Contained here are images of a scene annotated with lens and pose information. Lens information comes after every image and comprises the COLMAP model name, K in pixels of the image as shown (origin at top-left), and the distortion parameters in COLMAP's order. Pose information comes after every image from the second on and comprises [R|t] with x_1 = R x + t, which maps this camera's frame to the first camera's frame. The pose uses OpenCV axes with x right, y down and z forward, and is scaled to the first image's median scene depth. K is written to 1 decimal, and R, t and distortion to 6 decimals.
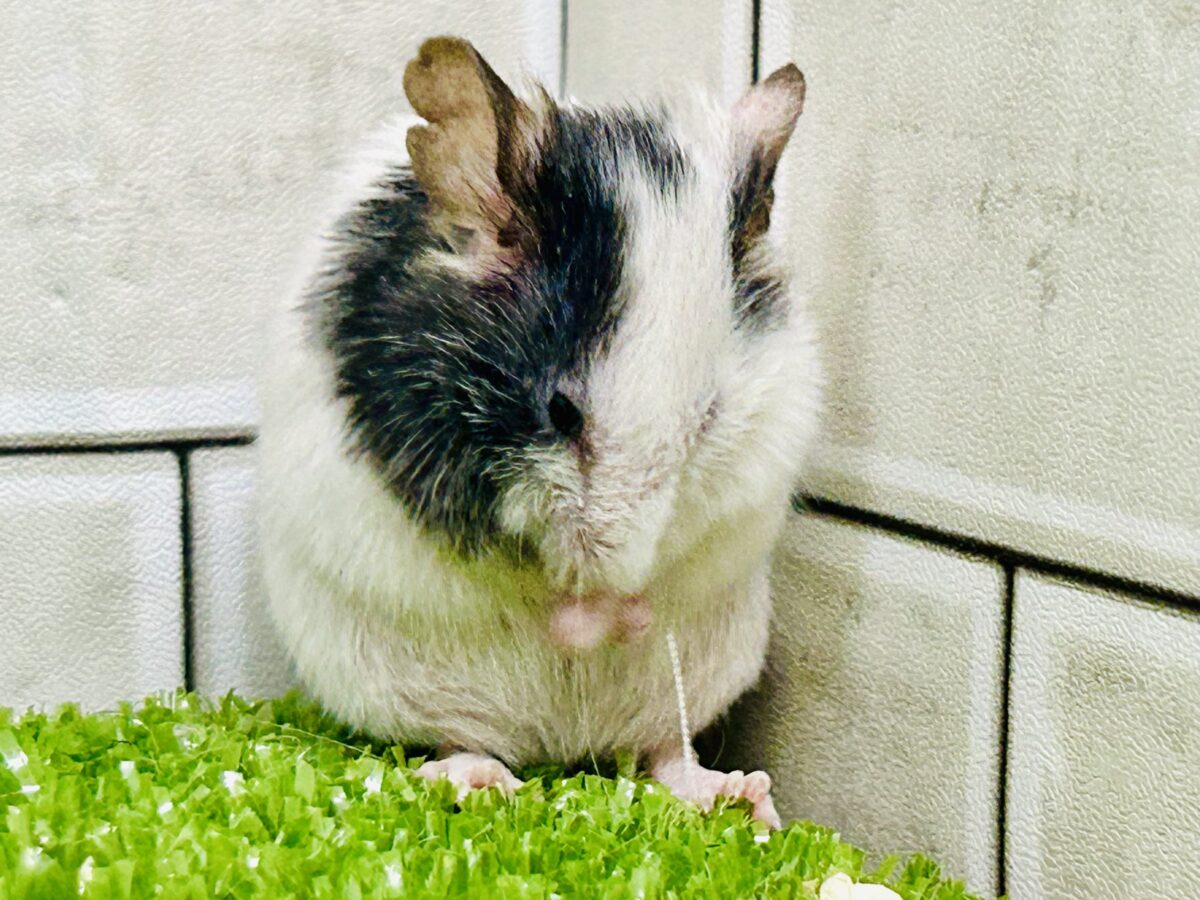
lens RADIAL K [[3238.1, 0, 602.0], [0, 3238.1, 443.6], [0, 0, 1]] dist [0.172611, 0.000000]
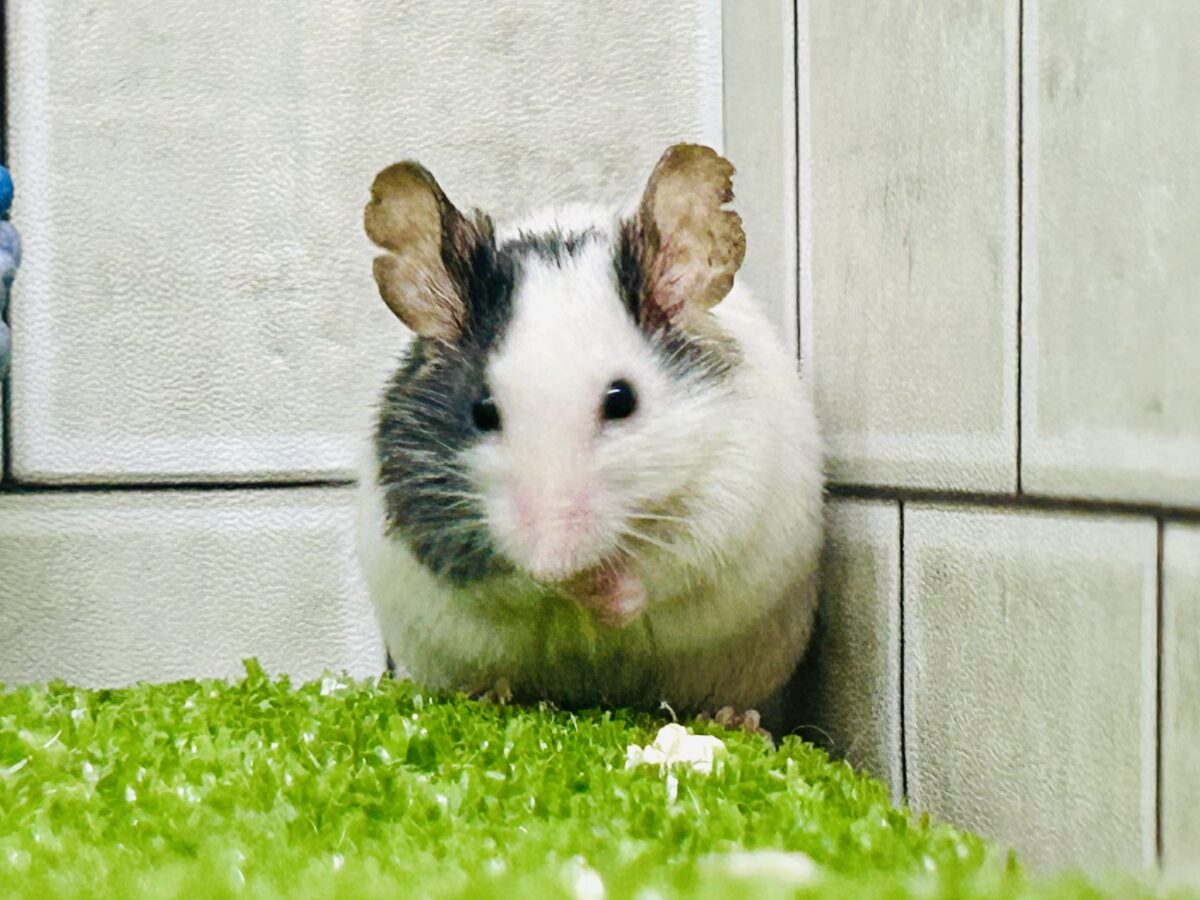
lens RADIAL K [[3238.1, 0, 601.7], [0, 3238.1, 440.4], [0, 0, 1]] dist [0.172611, 0.000000]
pose [[0.979746, -0.010001, -0.199996, 0.238043], [-0.006245, 0.996740, -0.080437, 0.103464], [0.200149, 0.080057, 0.976489, -0.161092]]
